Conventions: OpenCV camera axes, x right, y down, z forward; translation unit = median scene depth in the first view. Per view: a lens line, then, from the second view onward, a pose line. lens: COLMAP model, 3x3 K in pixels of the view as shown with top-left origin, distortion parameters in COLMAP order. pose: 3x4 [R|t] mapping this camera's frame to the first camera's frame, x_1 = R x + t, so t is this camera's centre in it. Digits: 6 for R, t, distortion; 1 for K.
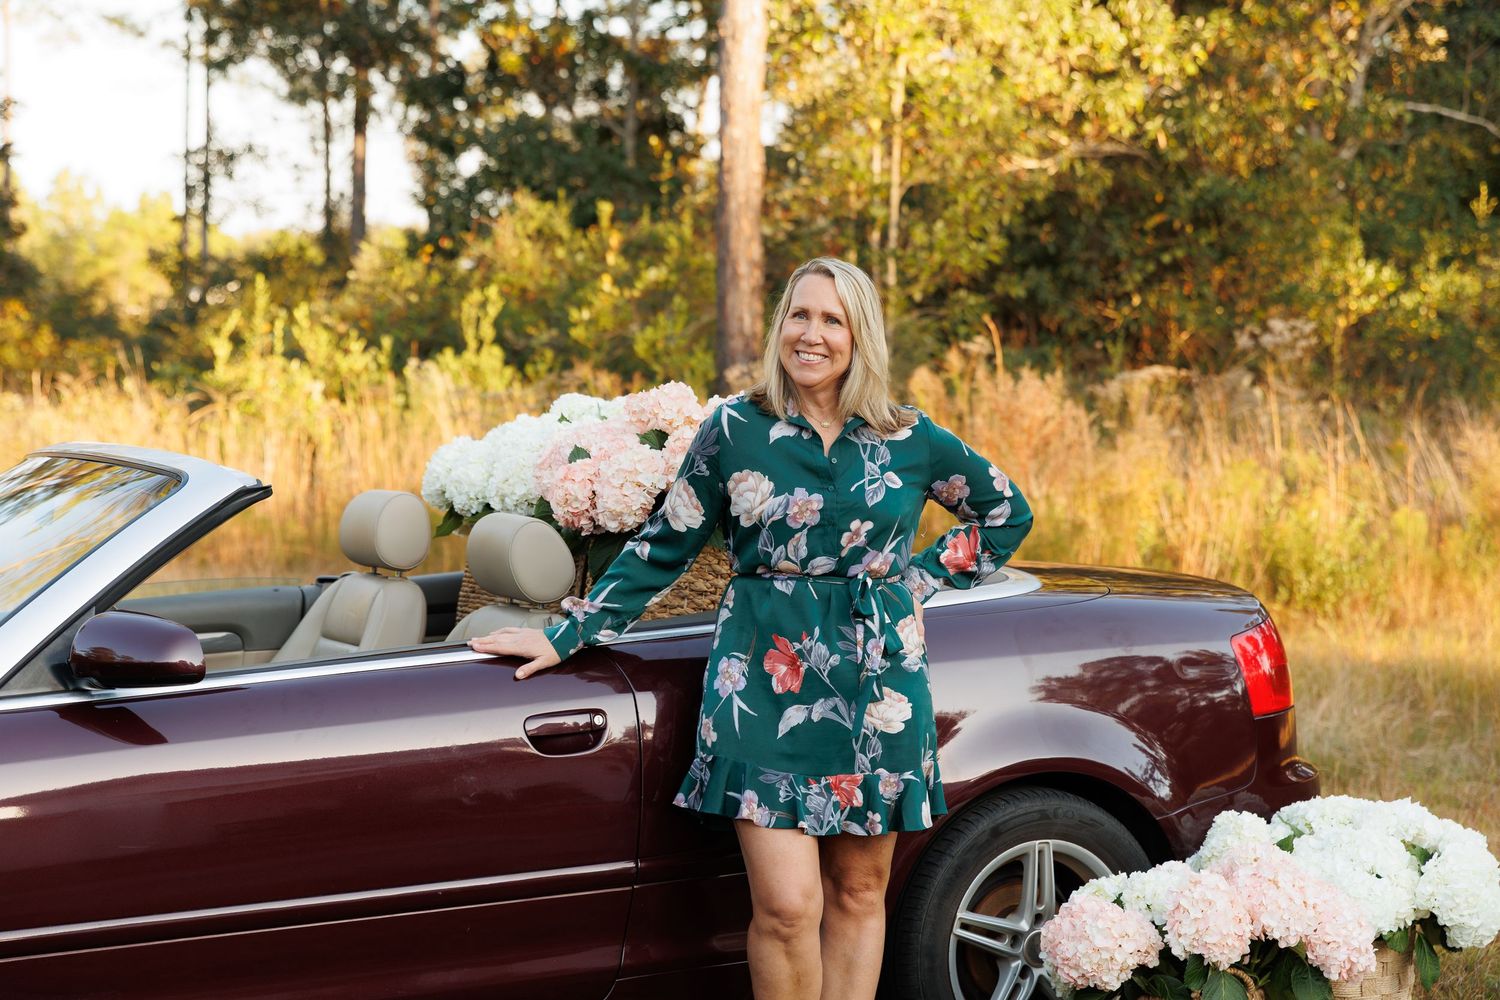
lens RADIAL K [[3029.6, 0, 748.5], [0, 3029.6, 499.7], [0, 0, 1]] dist [0.048127, -0.248285]
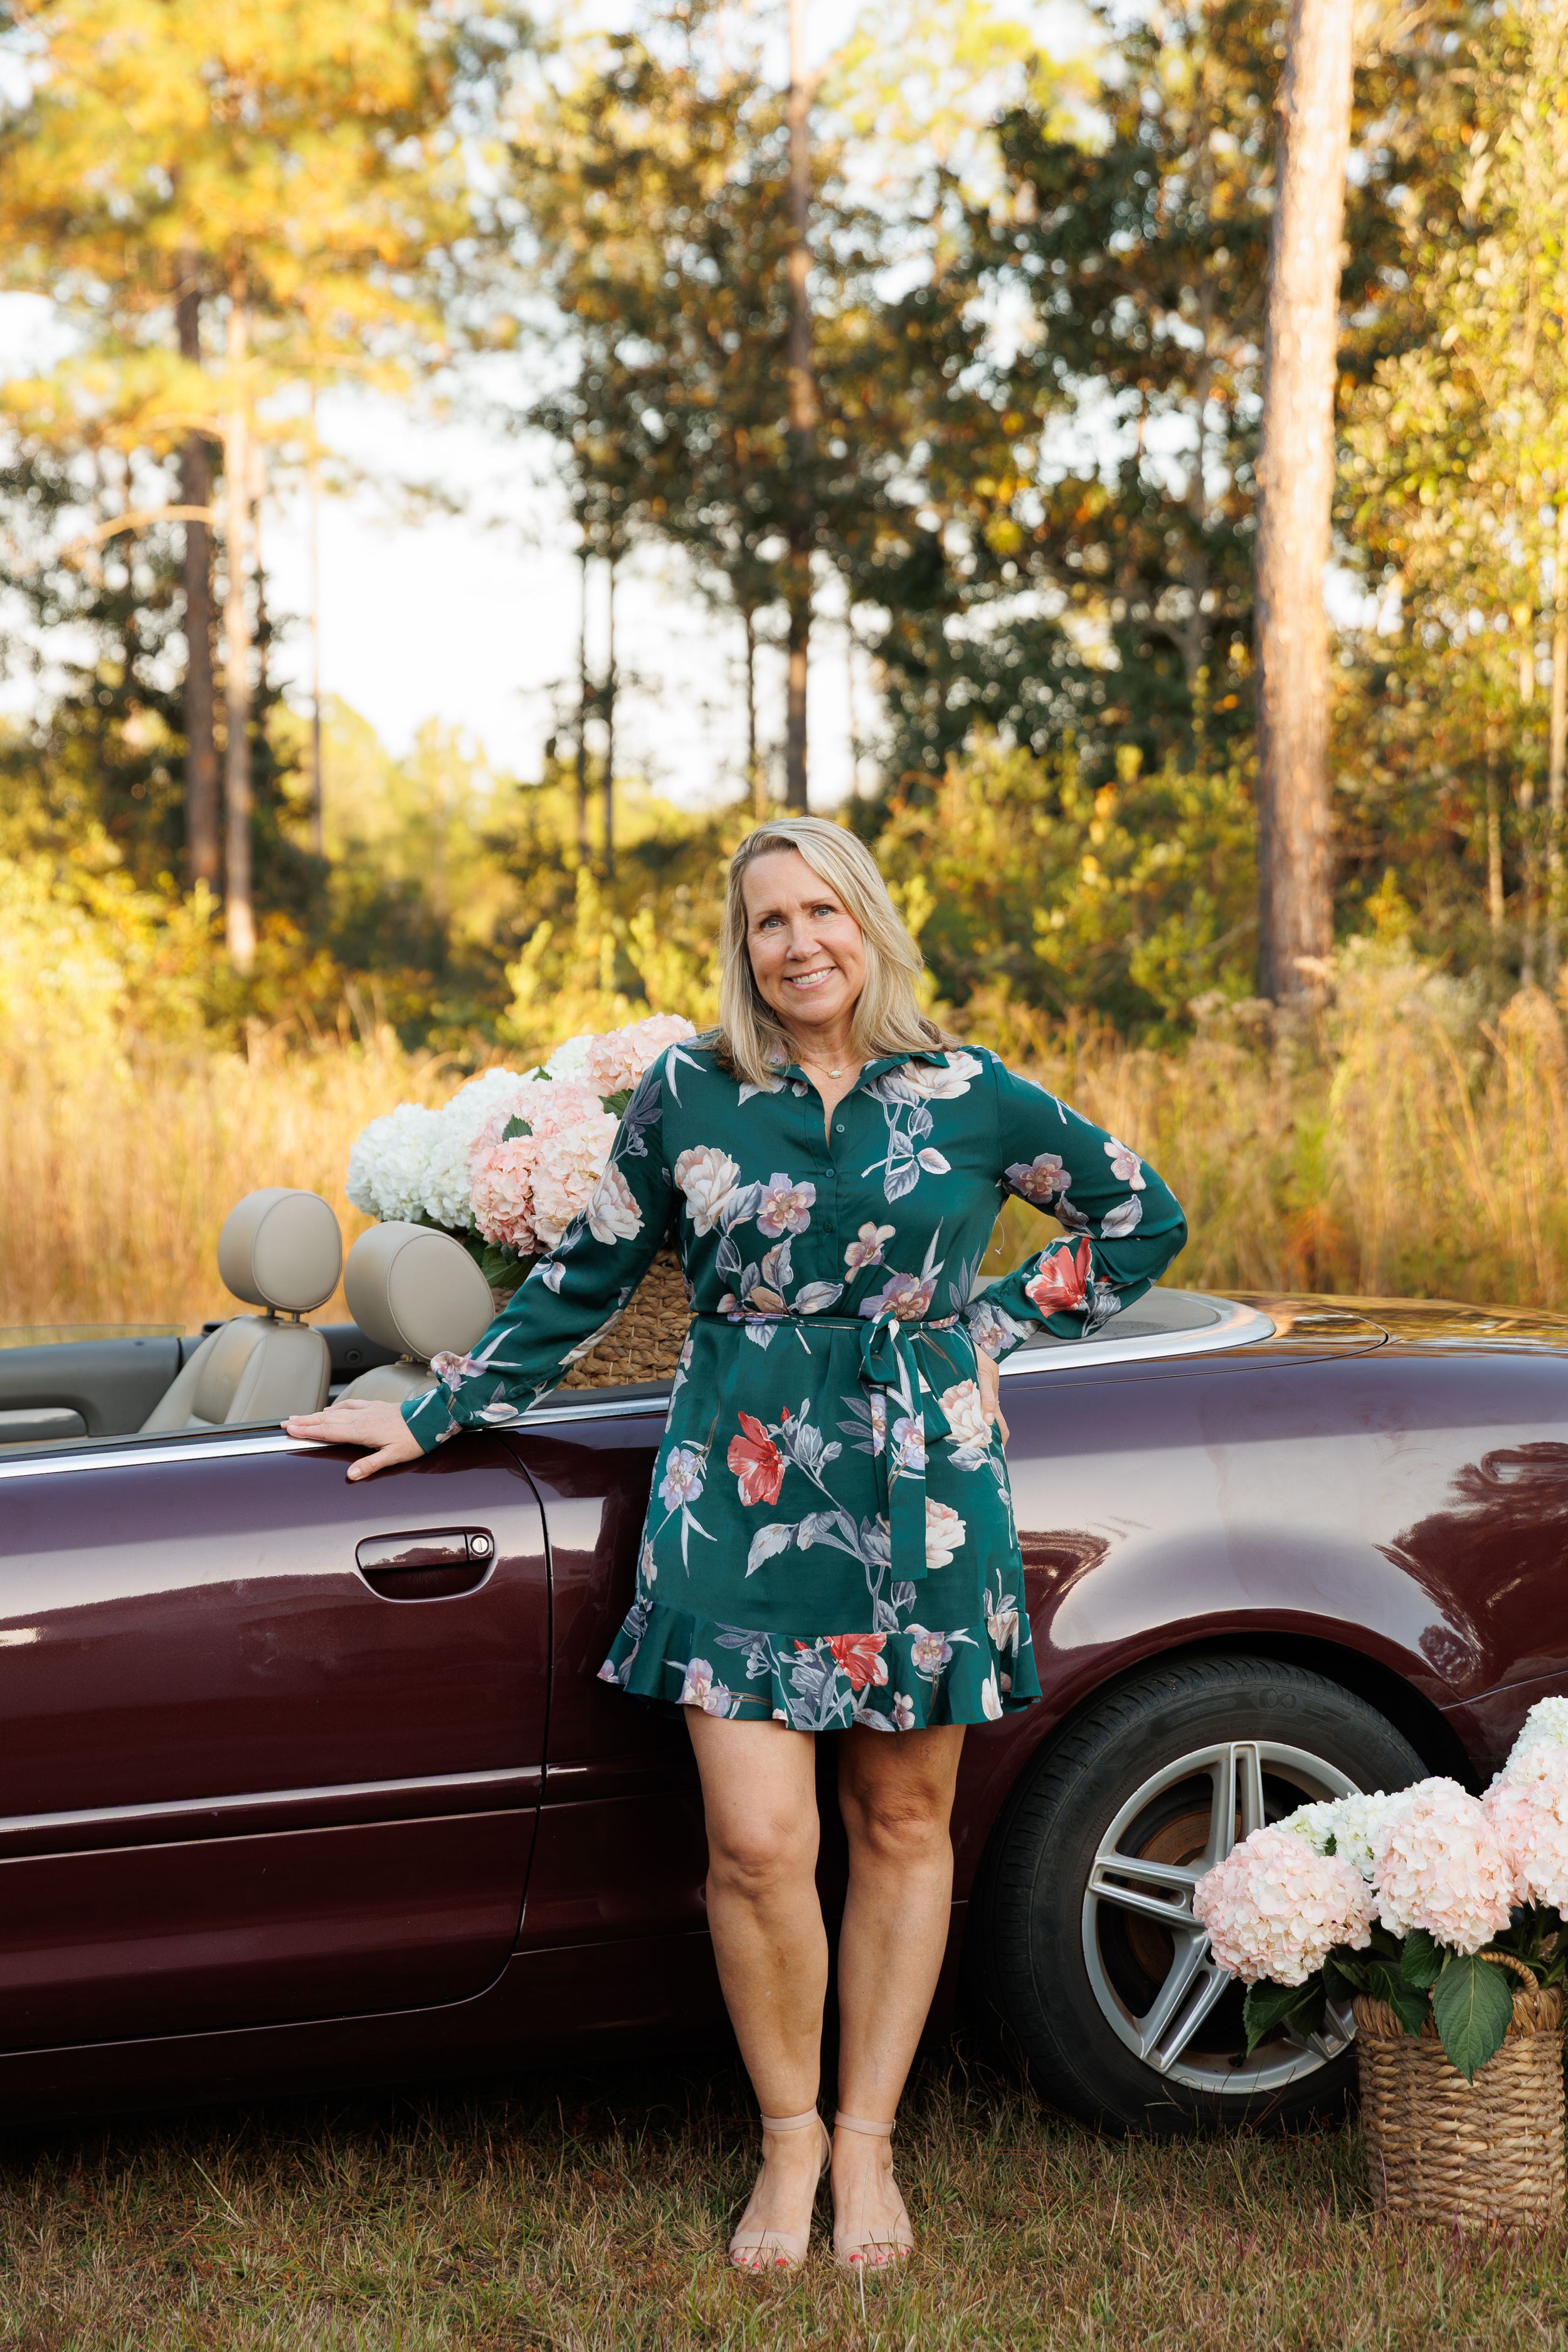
lens RADIAL K [[4646.7, 0, 788.1], [0, 4646.7, 1171.2], [0, 0, 1]] dist [0.009197, 0.081697]
pose [[0.988694, -0.007501, -0.149757, 0.150469], [0.006294, 0.999944, -0.008533, 0.002674], [0.149813, 0.007494, 0.988686, 0.041273]]
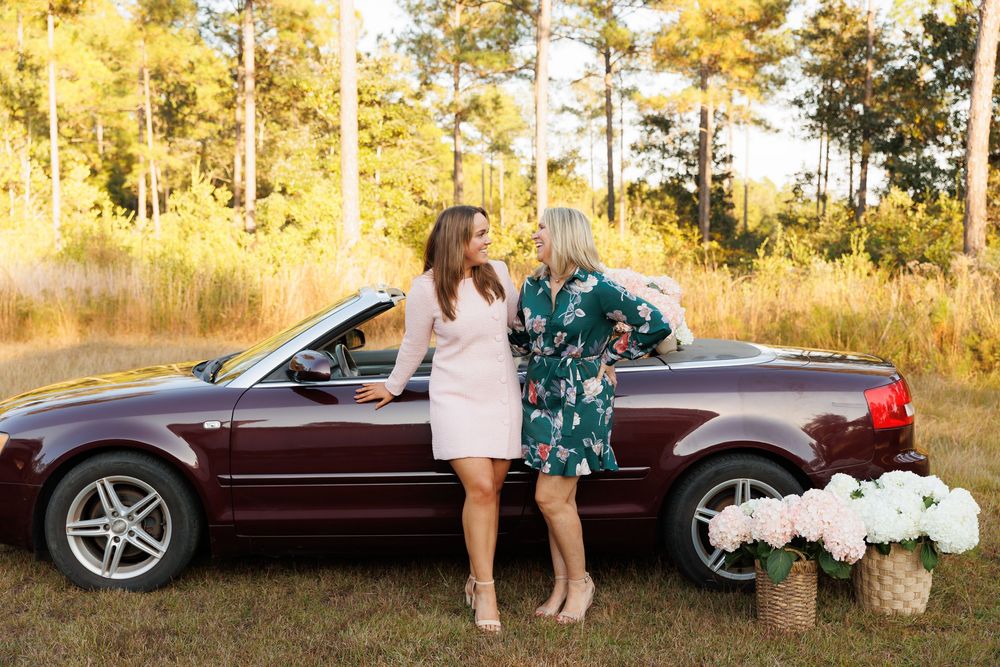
lens RADIAL K [[1181.8, 0, 503.1], [0, 1181.8, 338.5], [0, 0, 1]] dist [-0.001170, 0.033397]
pose [[0.894092, 0.042650, -0.445848, 0.317059], [-0.032957, 0.999022, 0.029477, -0.005917], [0.446669, -0.011662, 0.894623, 0.179647]]
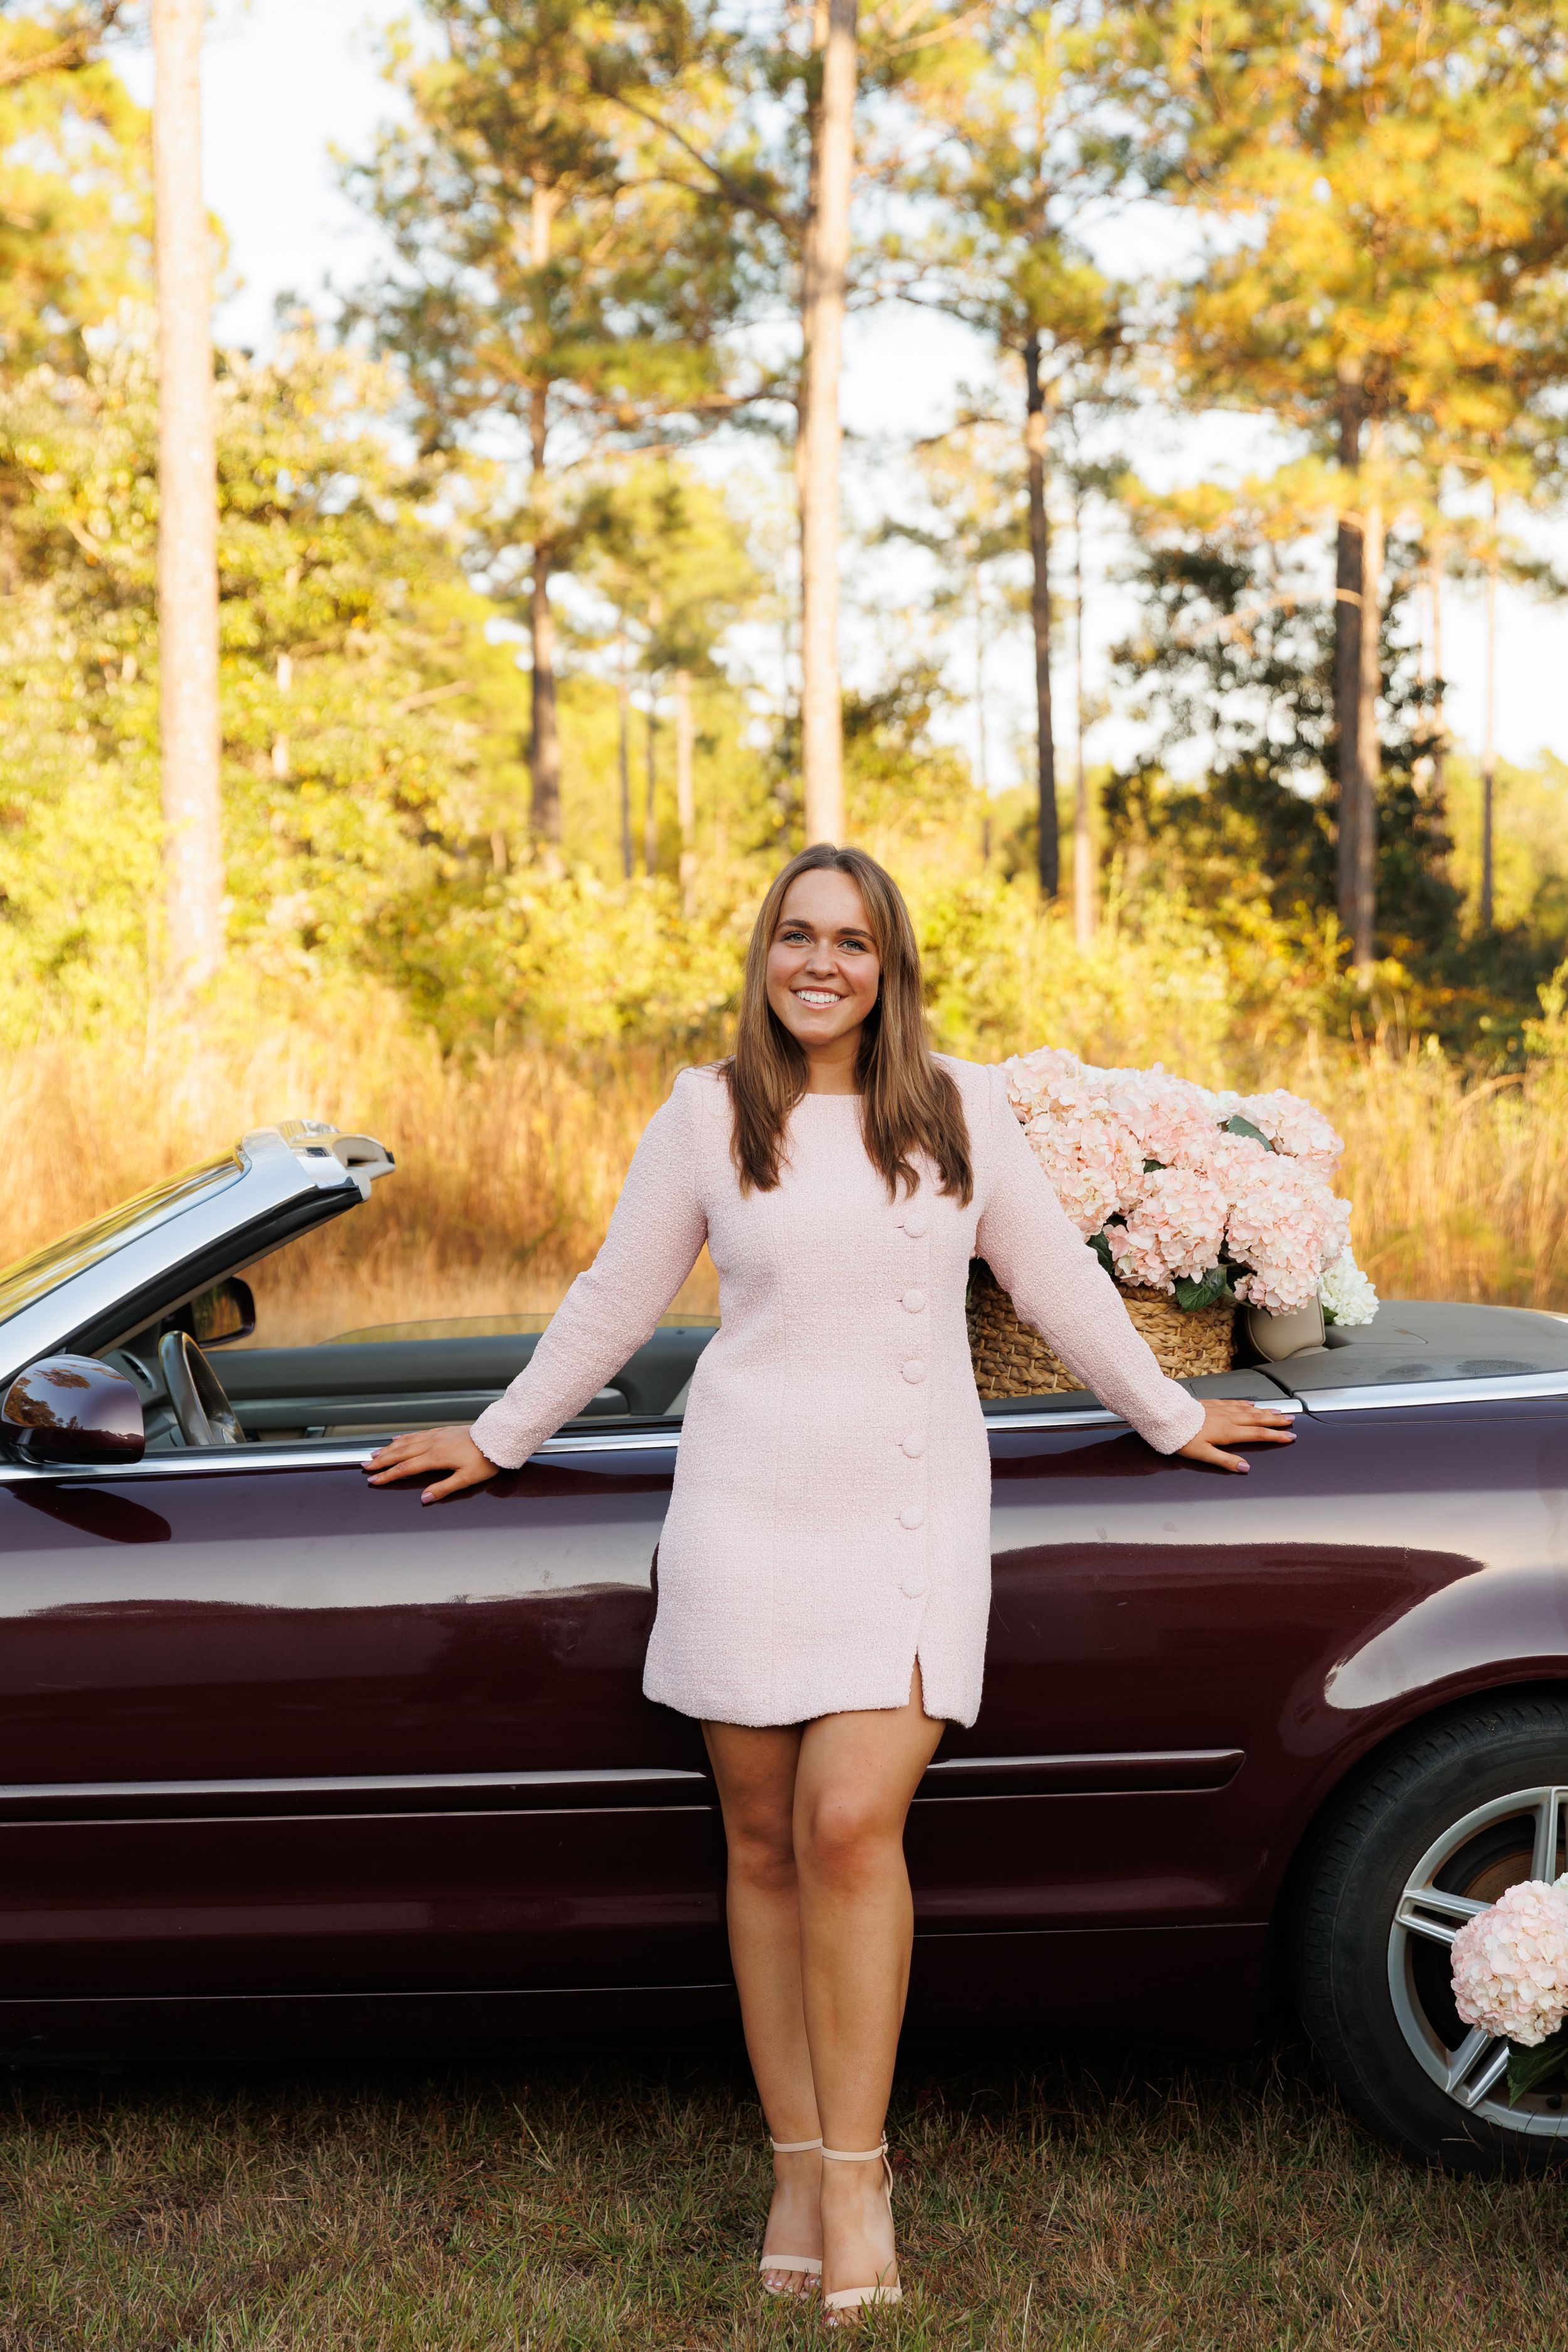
lens RADIAL K [[3893.3, 0, 772.2], [0, 3893.3, 1127.5], [0, 0, 1]] dist [0.009127, -0.015168]
pose [[0.903333, 0.020051, -0.428471, 0.294787], [-0.027331, 0.999568, -0.010846, -0.010671], [0.428069, 0.021508, 0.903490, 0.202971]]
